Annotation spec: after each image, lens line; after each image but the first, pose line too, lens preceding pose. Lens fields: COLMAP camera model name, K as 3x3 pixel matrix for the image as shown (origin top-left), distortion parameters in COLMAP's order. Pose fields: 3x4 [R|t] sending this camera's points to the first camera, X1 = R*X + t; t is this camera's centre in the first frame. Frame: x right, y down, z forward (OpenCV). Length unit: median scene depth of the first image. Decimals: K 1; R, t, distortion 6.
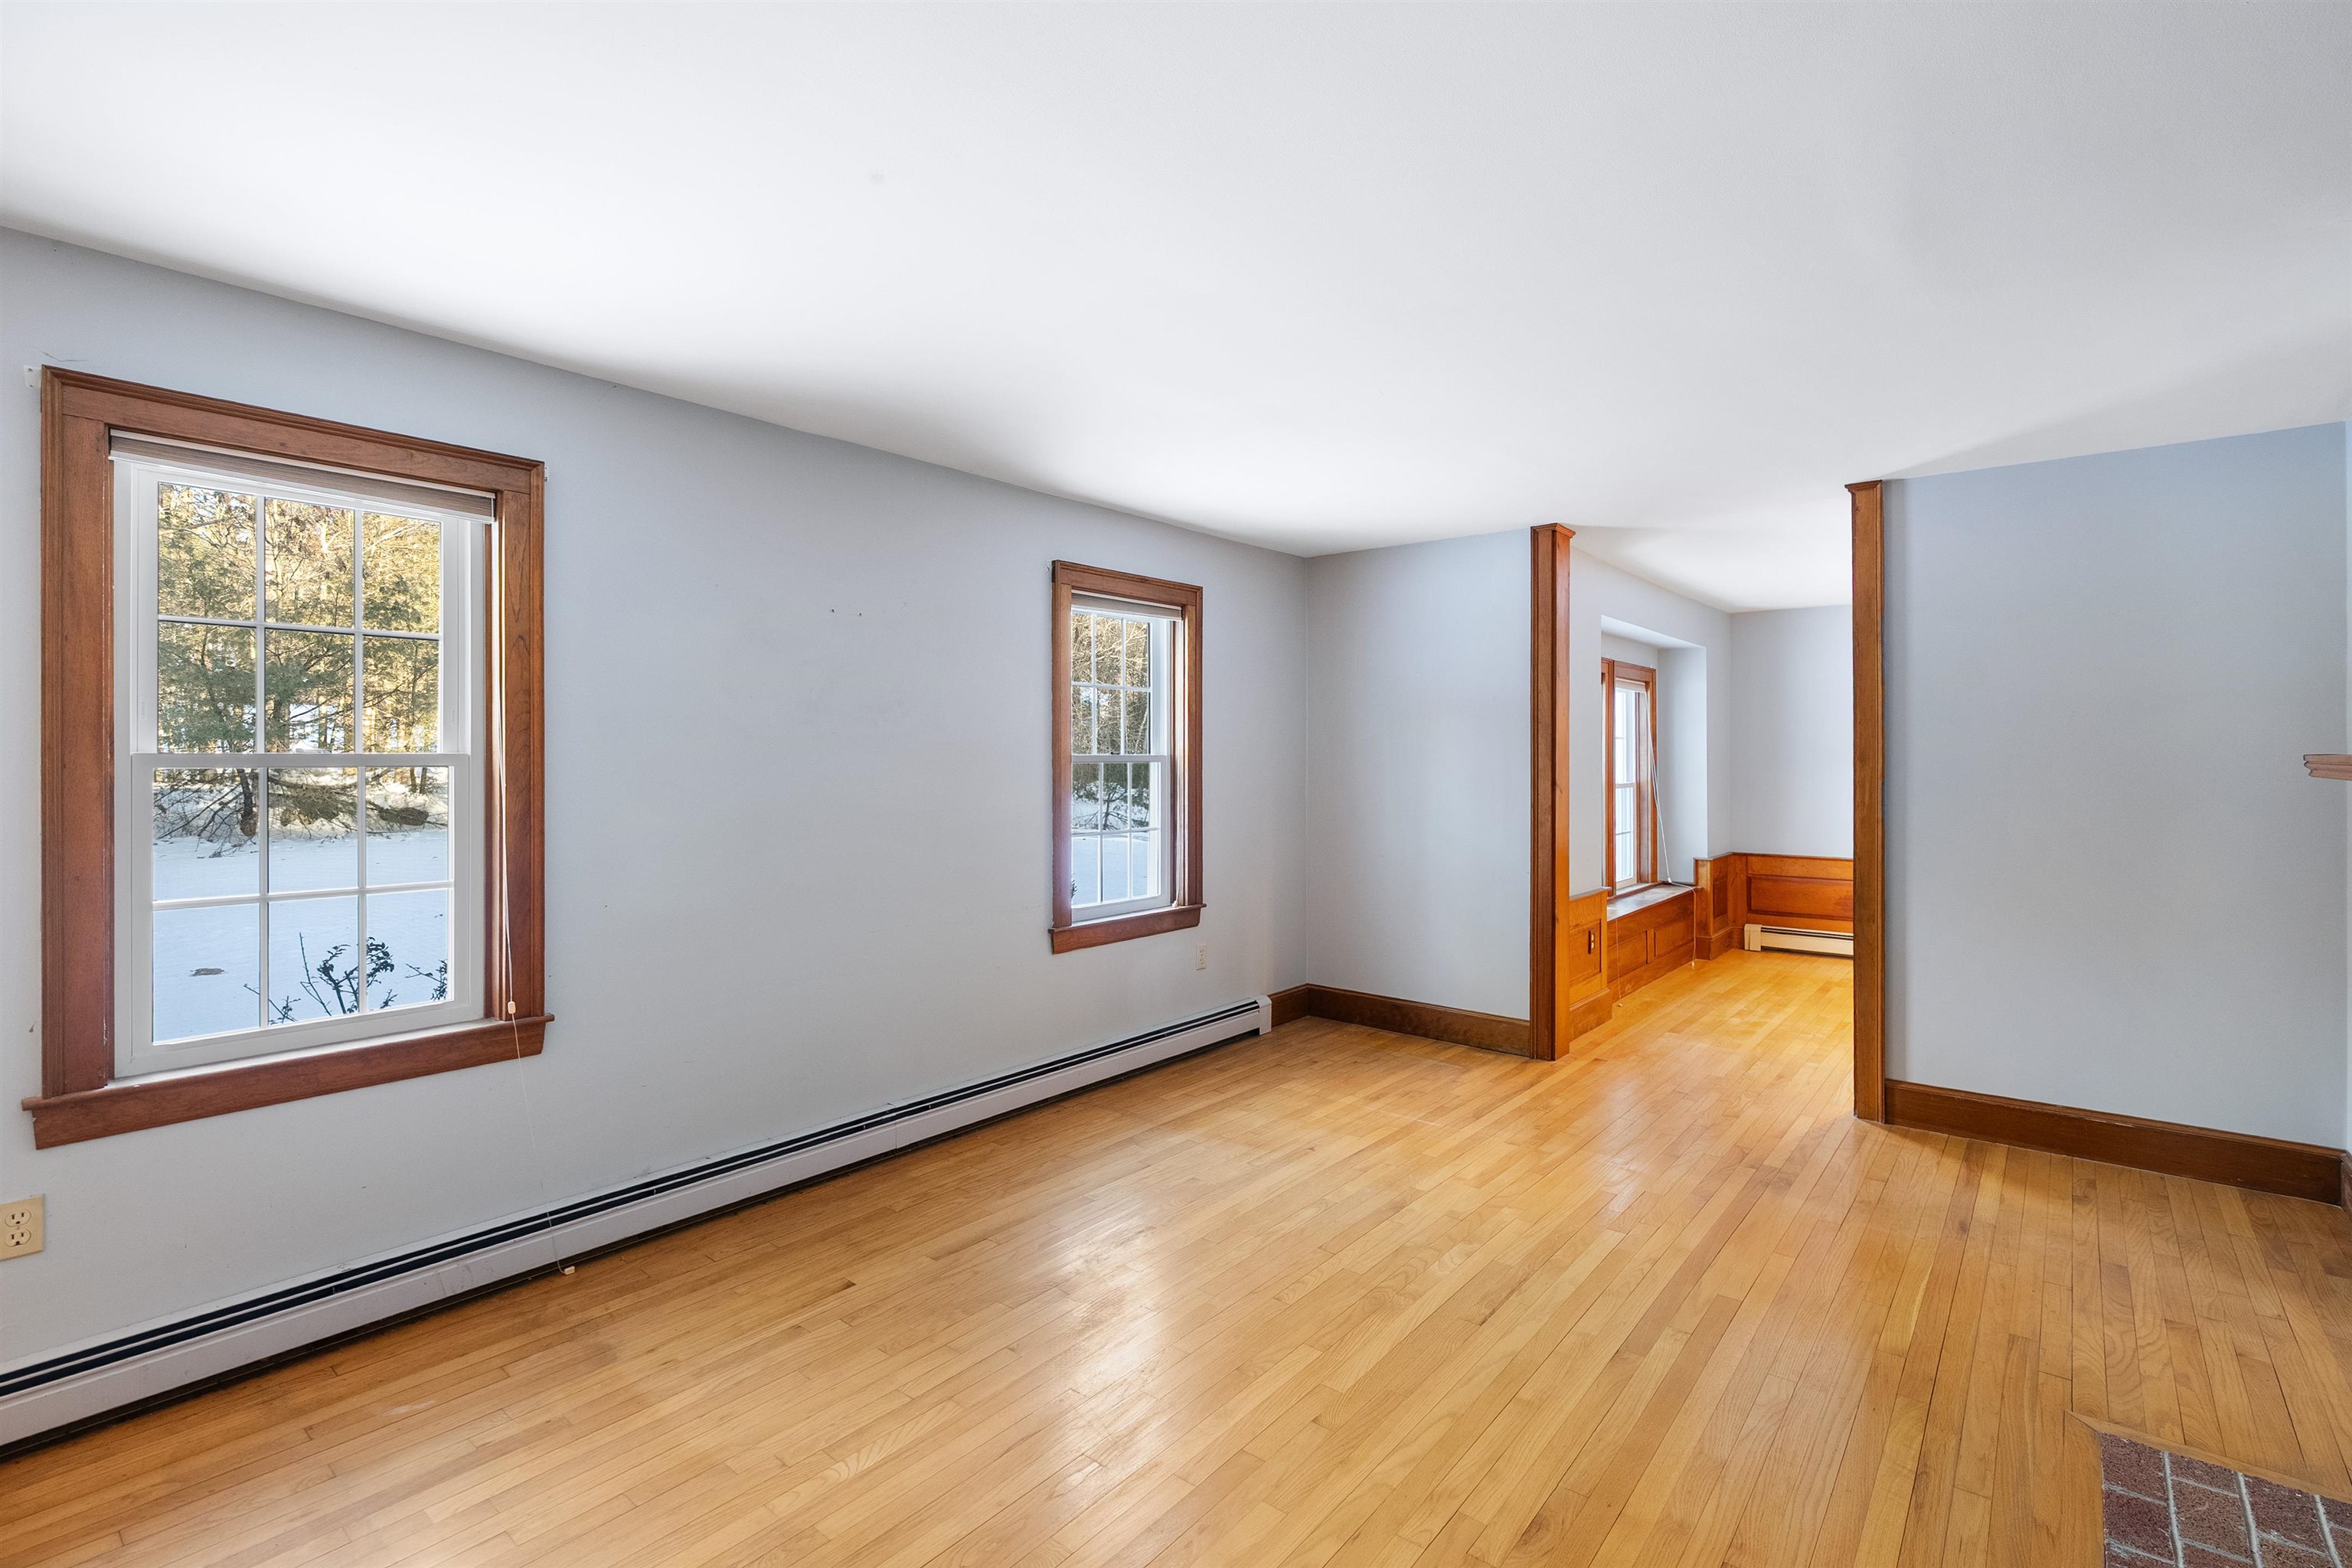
lens RADIAL K [[1065.9, 0, 1178.4], [0, 1065.9, 773.5], [0, 0, 1]] dist [-0.008461, 0.001433]
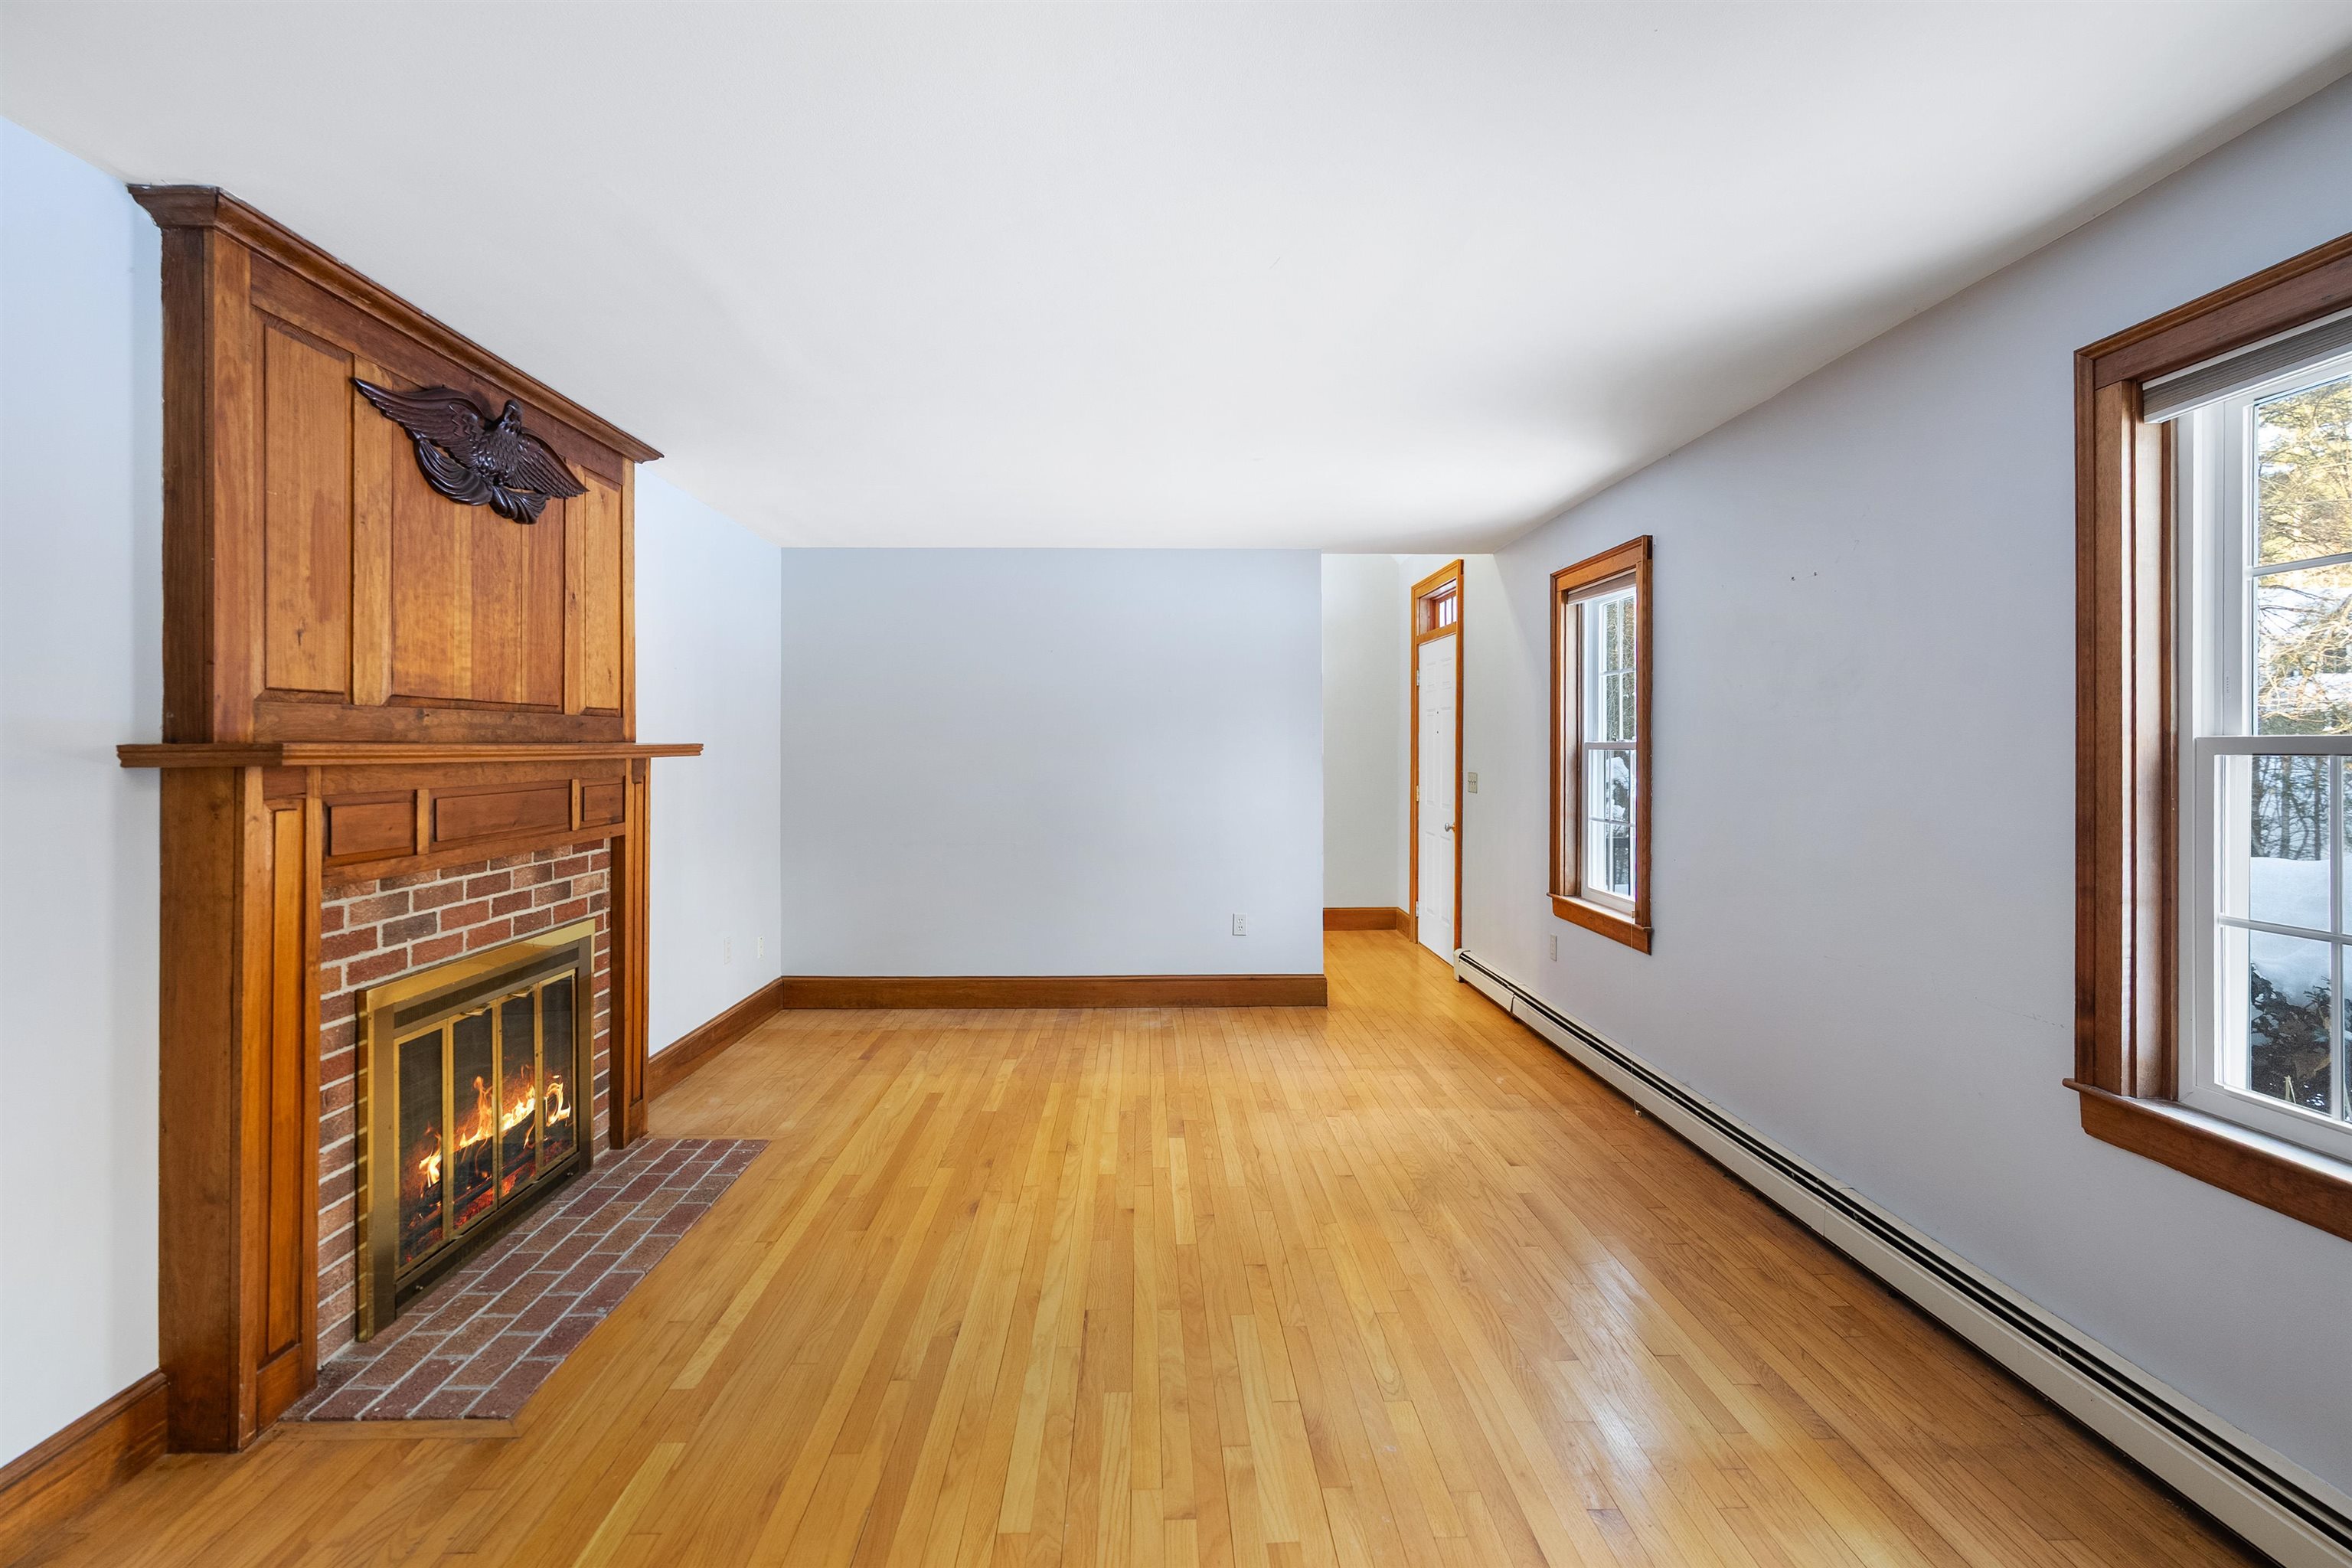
lens RADIAL K [[1065.9, 0, 1190.0], [0, 1065.9, 745.4], [0, 0, 1]] dist [-0.008461, 0.001433]
pose [[-0.739905, -0.000540, -0.672712, 0.804089], [-0.007897, 0.999938, 0.007883, -0.022132], [0.672665, 0.011145, -0.739863, 1.632615]]
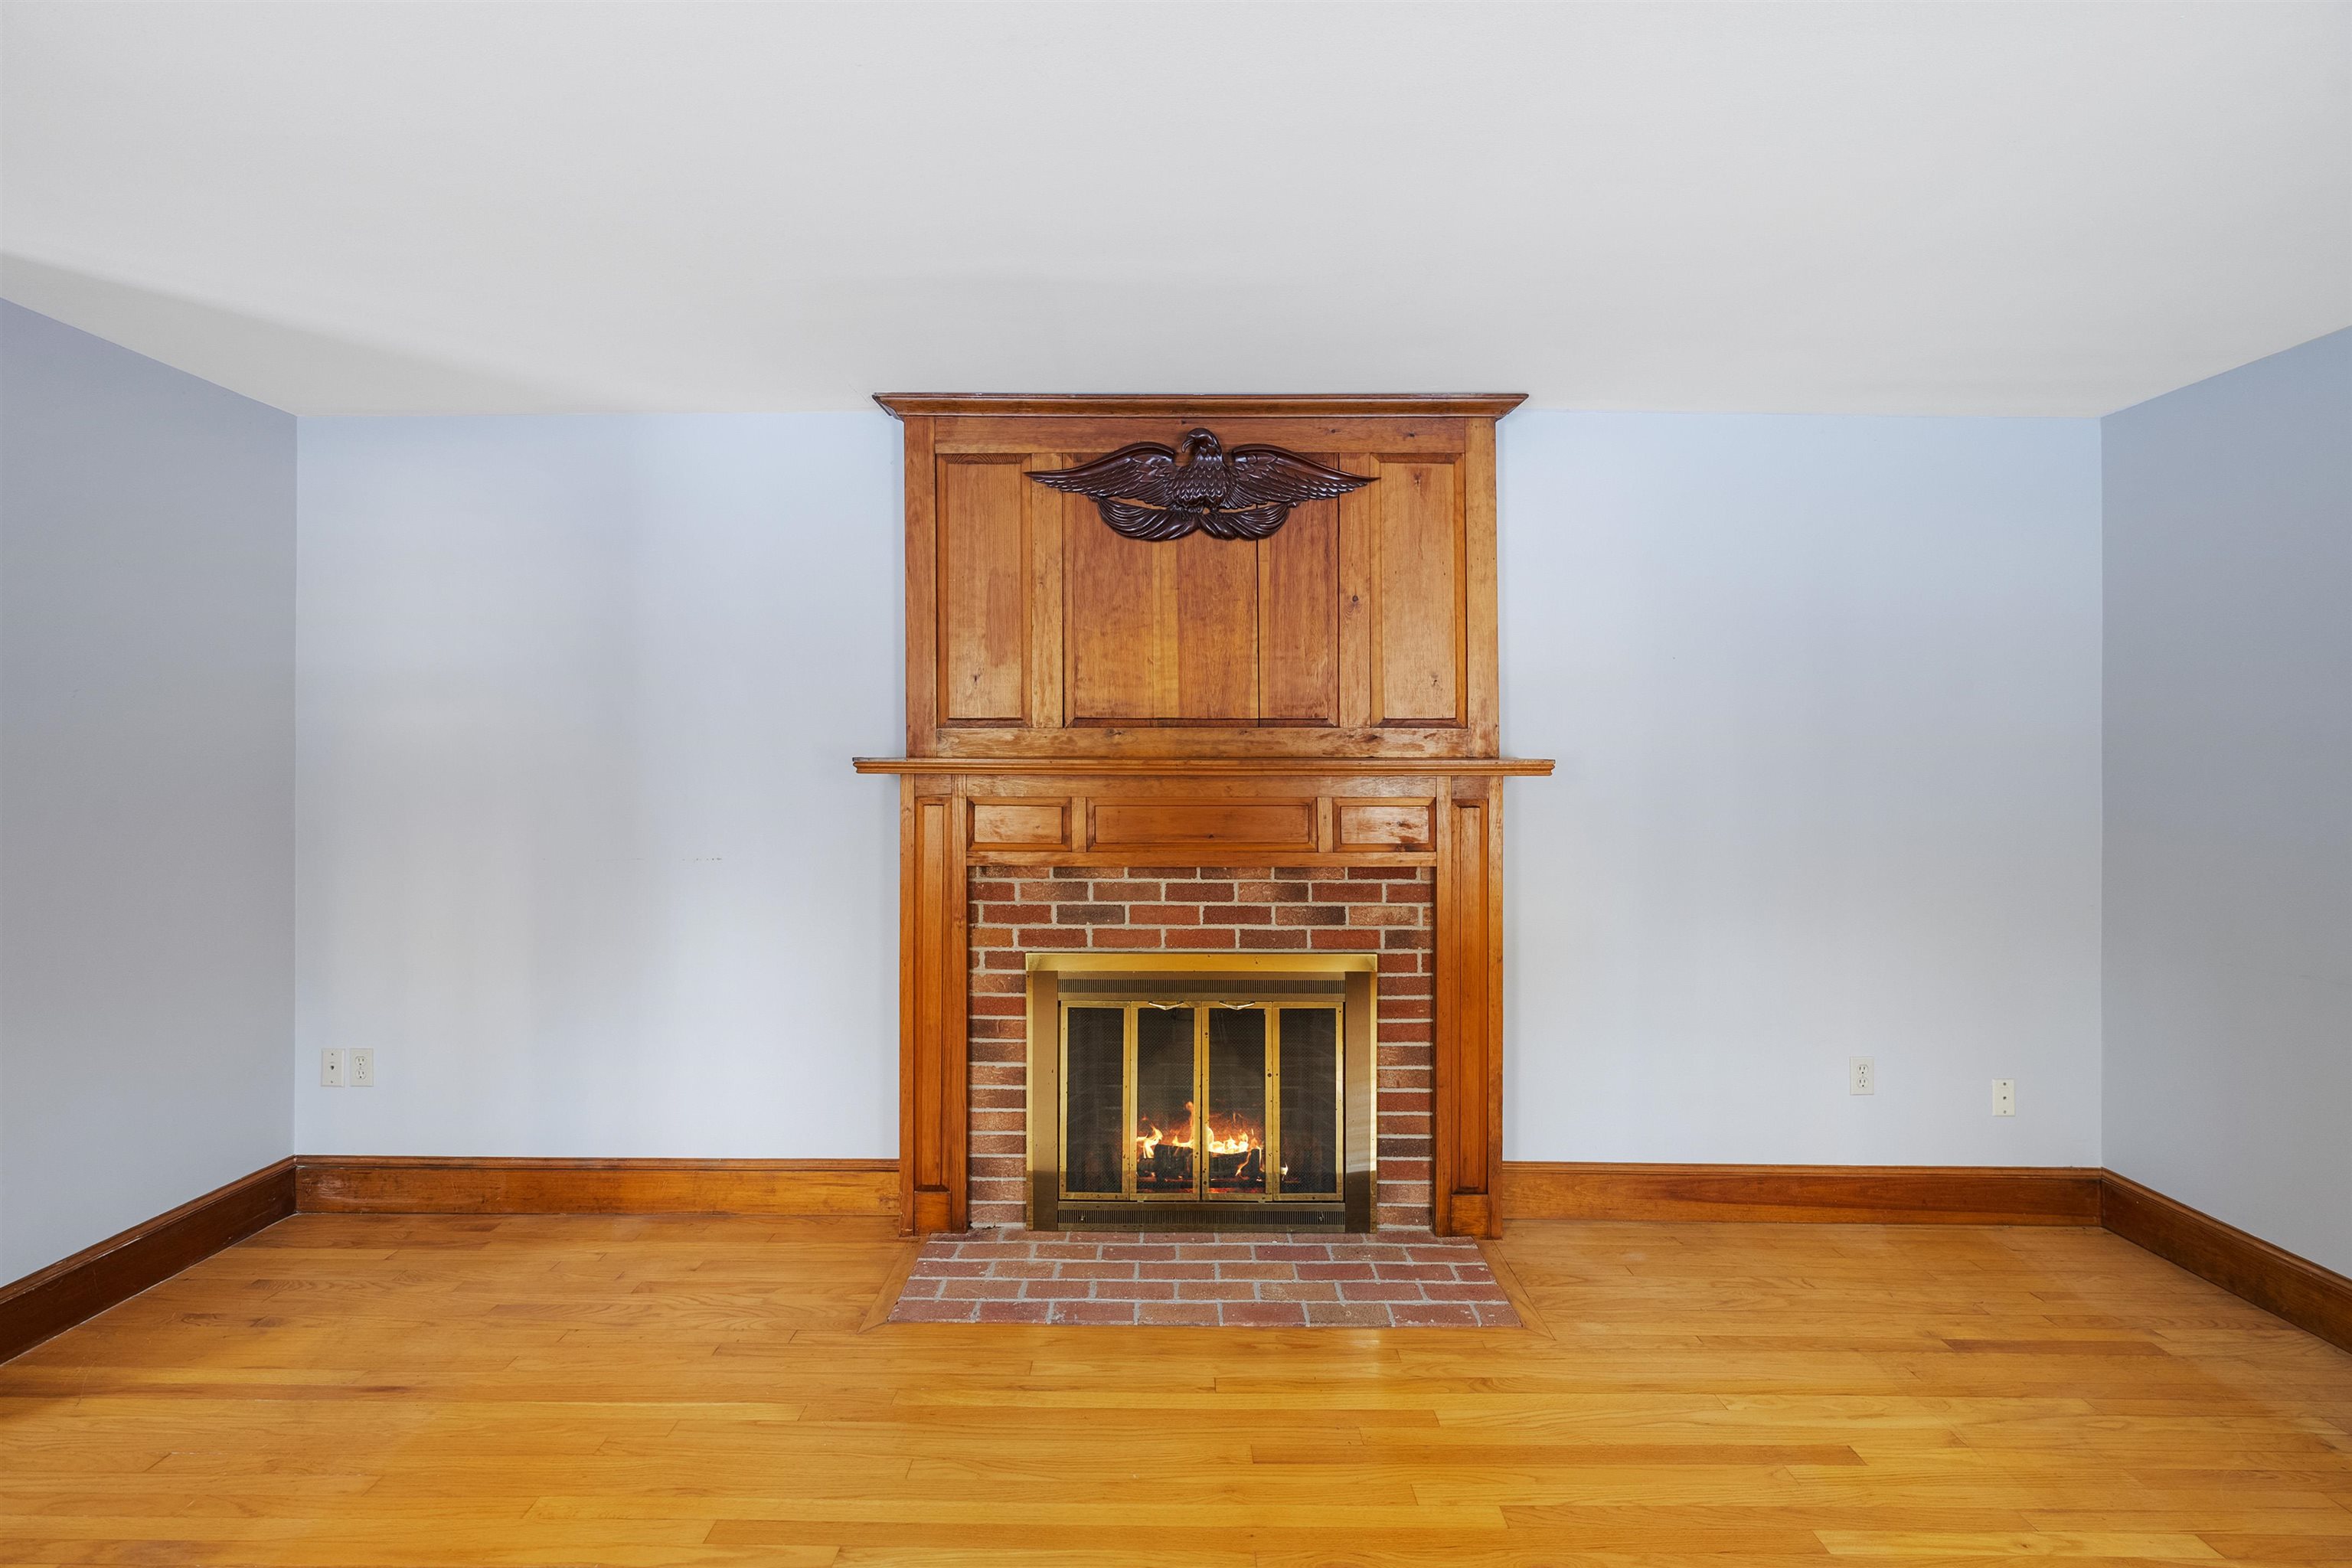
lens RADIAL K [[1065.9, 0, 1160.4], [0, 1065.9, 761.9], [0, 0, 1]] dist [-0.008461, 0.001433]
pose [[-0.637935, -0.001853, 0.770088, -0.192660], [0.003795, 0.999977, 0.005549, -0.013331], [-0.770081, 0.006463, -0.637914, 1.147392]]
